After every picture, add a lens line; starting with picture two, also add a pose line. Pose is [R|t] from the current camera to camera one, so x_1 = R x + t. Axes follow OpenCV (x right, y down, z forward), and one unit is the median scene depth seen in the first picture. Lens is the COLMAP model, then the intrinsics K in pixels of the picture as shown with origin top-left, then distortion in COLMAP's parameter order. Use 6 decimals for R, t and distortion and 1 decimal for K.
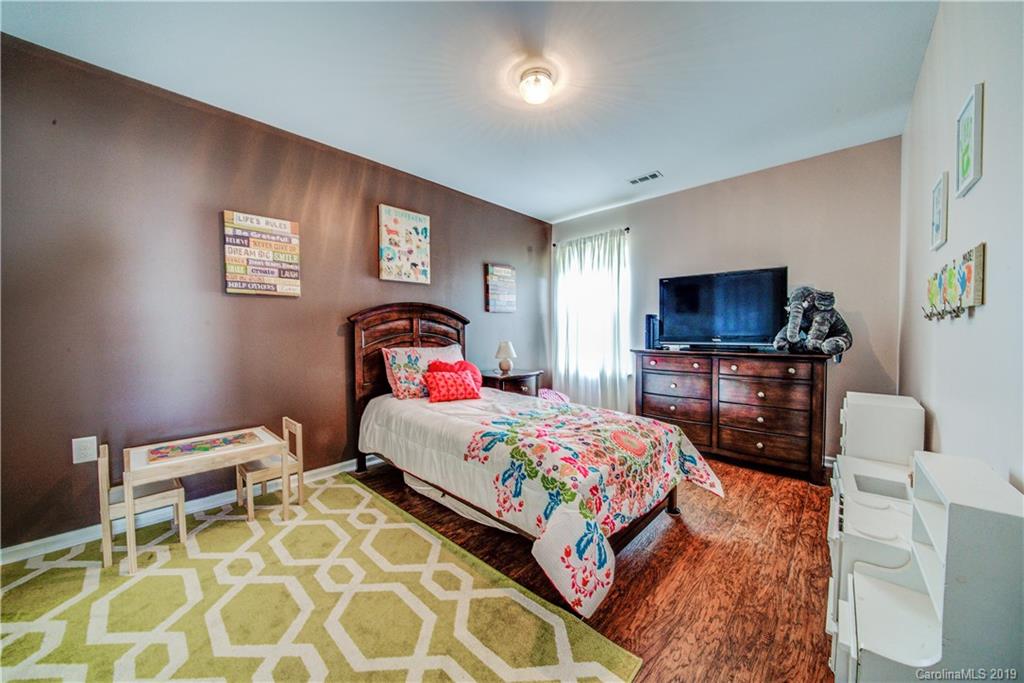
lens RADIAL K [[355.1, 0, 514.8], [0, 355.1, 340.4], [0, 0, 1]] dist [-0.023275, 0.002564]
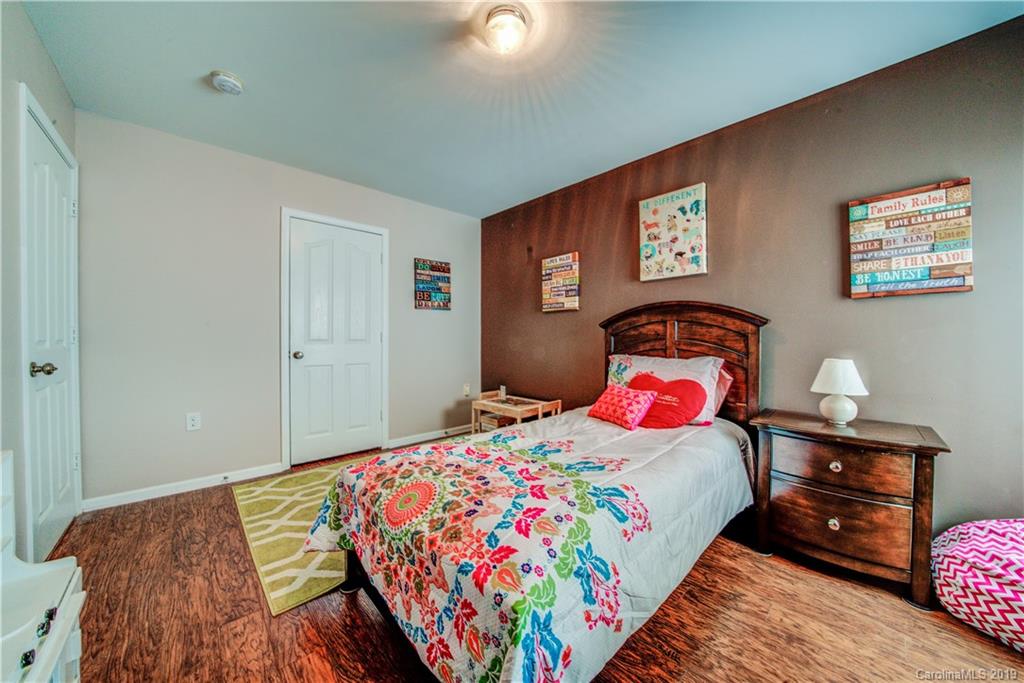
lens RADIAL K [[355.1, 0, 514.5], [0, 355.1, 341.6], [0, 0, 1]] dist [-0.023275, 0.002564]
pose [[-0.064552, 0.014857, -0.997804, 0.572203], [-0.027633, 0.999479, 0.016670, -0.019571], [0.997532, 0.028649, -0.064108, 0.722274]]
